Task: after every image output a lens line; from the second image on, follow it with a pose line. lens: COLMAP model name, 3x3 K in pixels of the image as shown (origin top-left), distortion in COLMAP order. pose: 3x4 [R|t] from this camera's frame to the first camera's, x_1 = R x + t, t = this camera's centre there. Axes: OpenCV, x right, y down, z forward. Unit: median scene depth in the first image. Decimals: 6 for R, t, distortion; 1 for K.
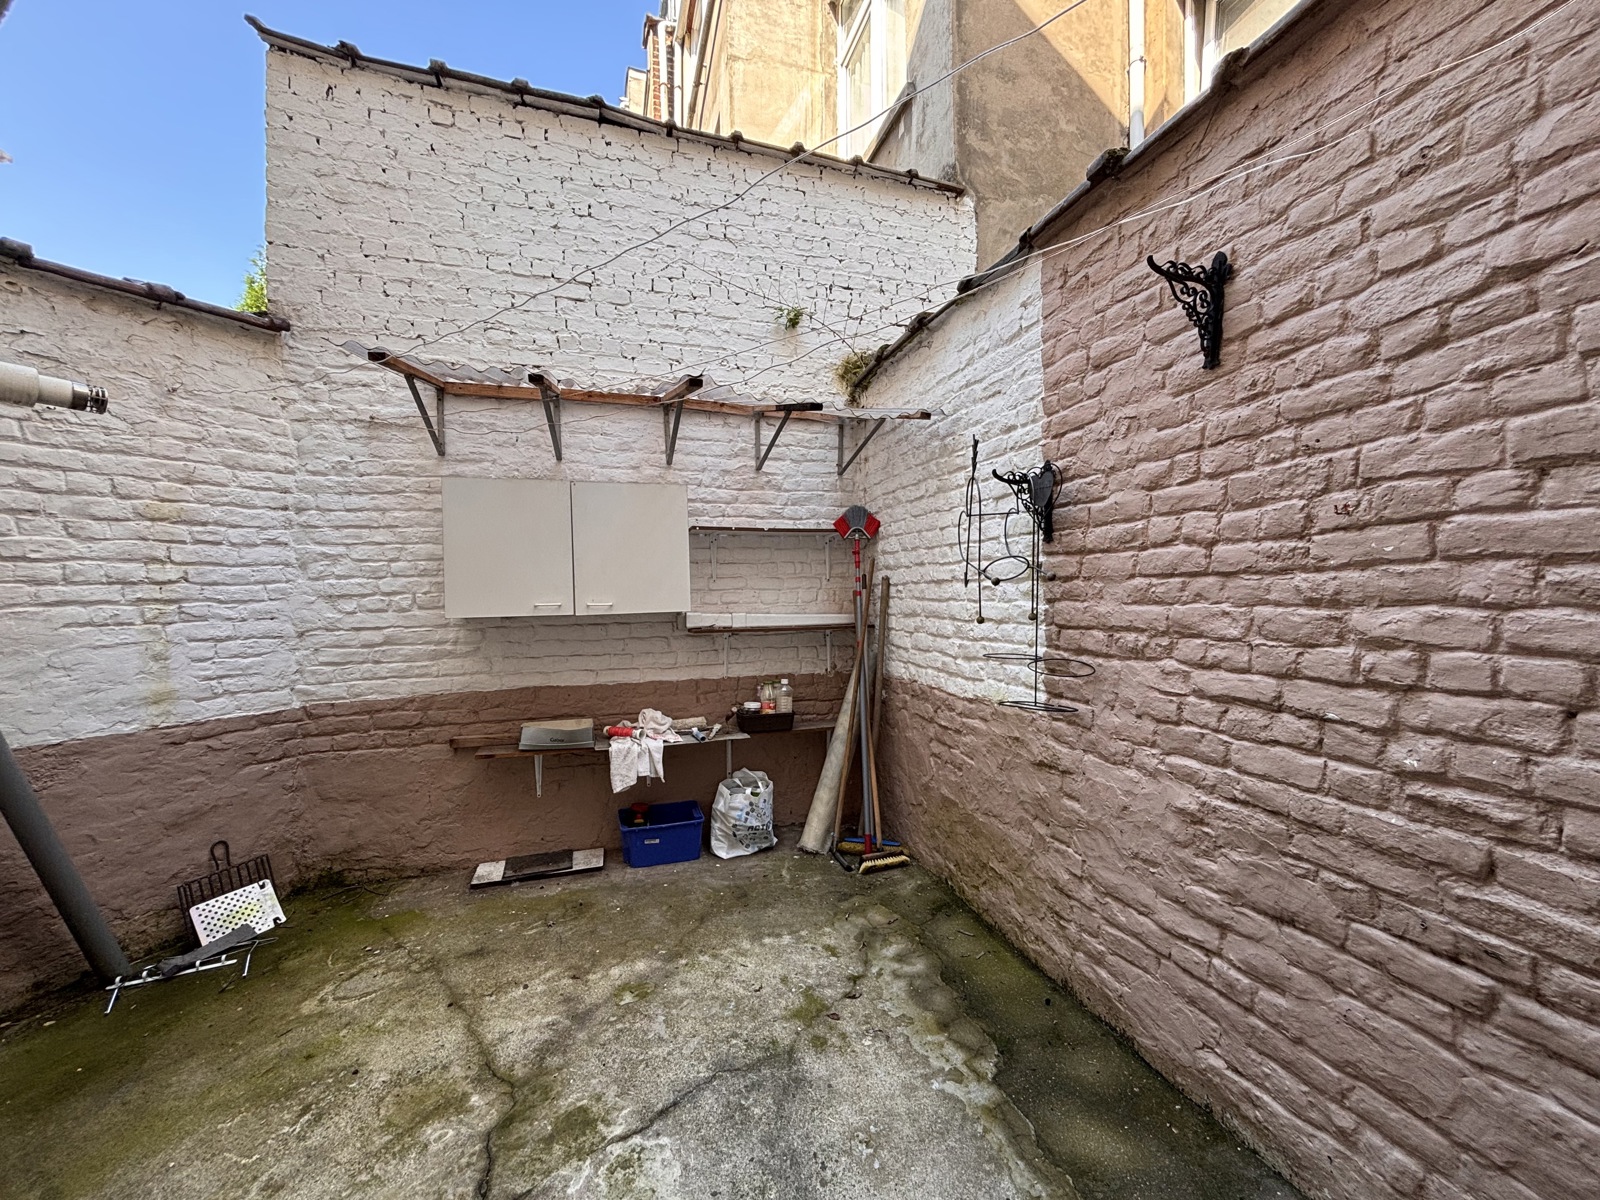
lens RADIAL K [[641.6, 0, 802.4], [0, 641.6, 597.7], [0, 0, 1]] dist [0.002064, -0.000501]
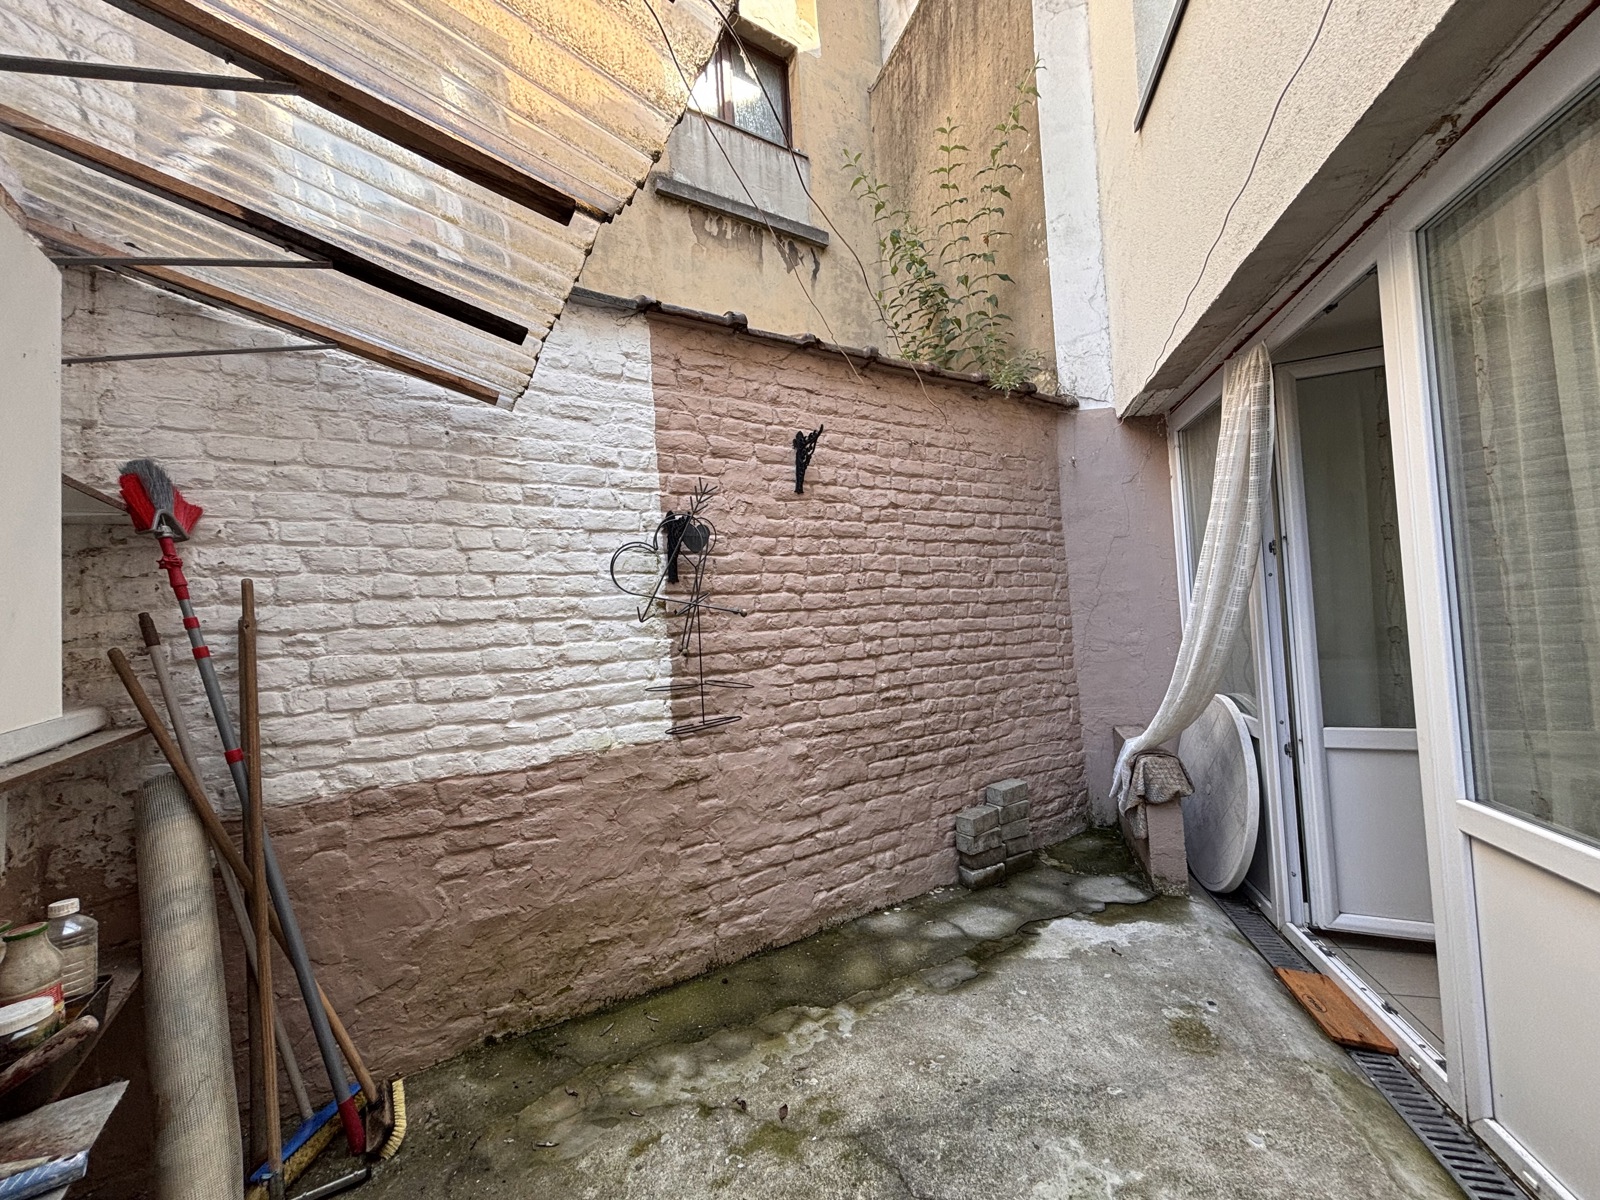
lens RADIAL K [[641.6, 0, 802.4], [0, 641.6, 597.7], [0, 0, 1]] dist [0.002064, -0.000501]
pose [[-0.264583, 0.065589, 0.962130, -0.979398], [0.068563, 0.996439, -0.049073, 0.014487], [-0.961923, 0.052982, -0.268138, 1.389067]]
